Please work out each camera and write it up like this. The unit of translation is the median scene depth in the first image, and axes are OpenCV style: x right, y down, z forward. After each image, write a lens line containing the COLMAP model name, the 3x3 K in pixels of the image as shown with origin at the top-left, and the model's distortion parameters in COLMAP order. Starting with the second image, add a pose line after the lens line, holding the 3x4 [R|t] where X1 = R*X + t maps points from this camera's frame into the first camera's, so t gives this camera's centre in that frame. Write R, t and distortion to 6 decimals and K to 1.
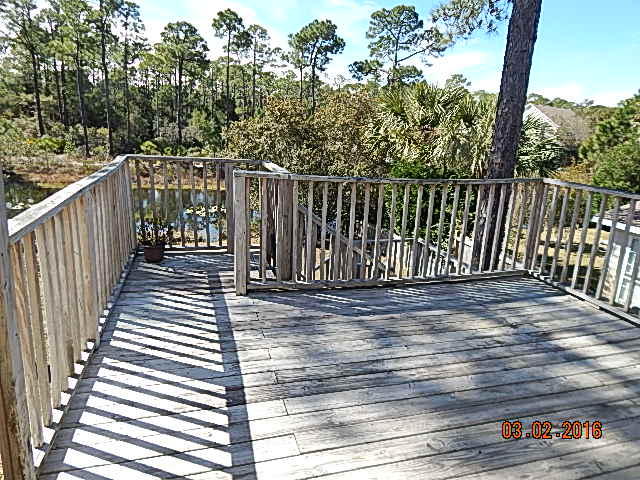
lens RADIAL K [[424.7, 0, 320.0], [0, 424.7, 240.0], [0, 0, 1]] dist [0.003039, 0.000377]
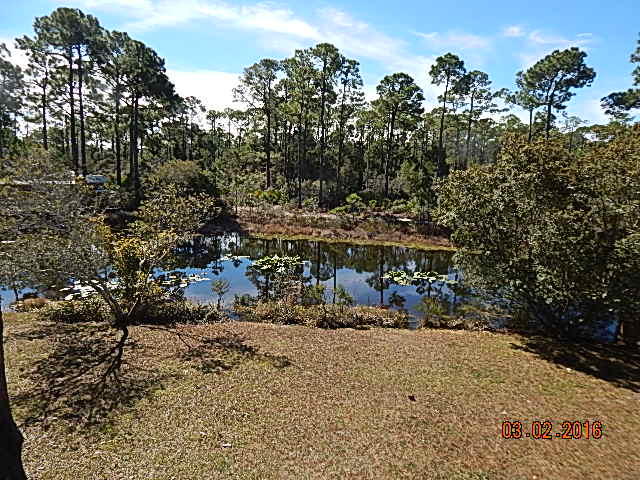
lens RADIAL K [[424.7, 0, 320.0], [0, 424.7, 240.0], [0, 0, 1]] dist [0.003039, 0.000377]
pose [[0.892449, 0.051994, -0.448143, -0.027814], [-0.103146, 0.990542, -0.090486, -0.025927], [0.439200, 0.126978, 0.889371, 0.097112]]
